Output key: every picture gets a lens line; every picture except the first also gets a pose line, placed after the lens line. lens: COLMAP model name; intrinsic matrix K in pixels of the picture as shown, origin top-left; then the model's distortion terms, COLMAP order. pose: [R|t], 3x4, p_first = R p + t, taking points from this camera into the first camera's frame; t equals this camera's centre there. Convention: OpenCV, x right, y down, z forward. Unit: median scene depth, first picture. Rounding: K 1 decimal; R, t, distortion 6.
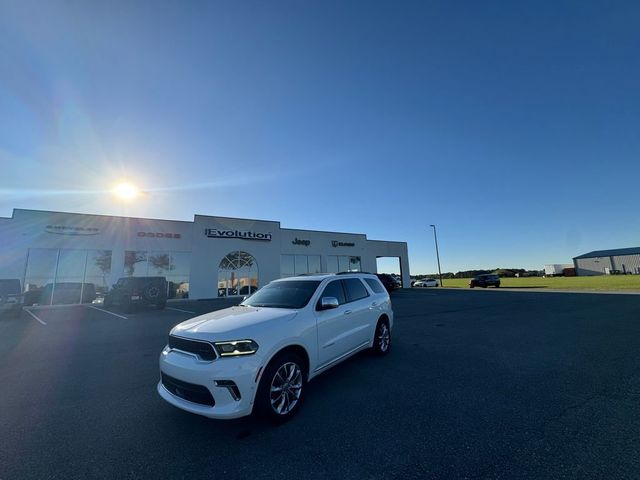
lens RADIAL K [[253.9, 0, 319.0], [0, 253.9, 238.7], [0, 0, 1]] dist [-0.003605, -0.000092]
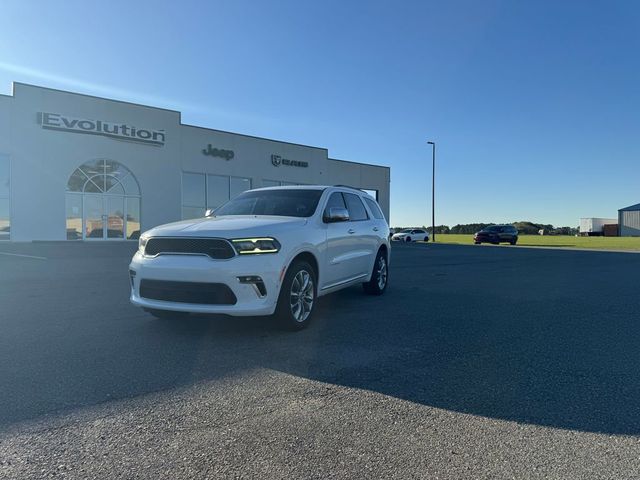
lens RADIAL K [[451.7, 0, 320.0], [0, 451.7, 240.0], [0, 0, 1]] dist [0.073047, -0.101827]
pose [[0.977402, 0.035659, 0.208361, -0.067186], [-0.072395, 0.982530, 0.171448, 0.018960], [-0.198607, -0.182658, 0.962908, -0.085590]]
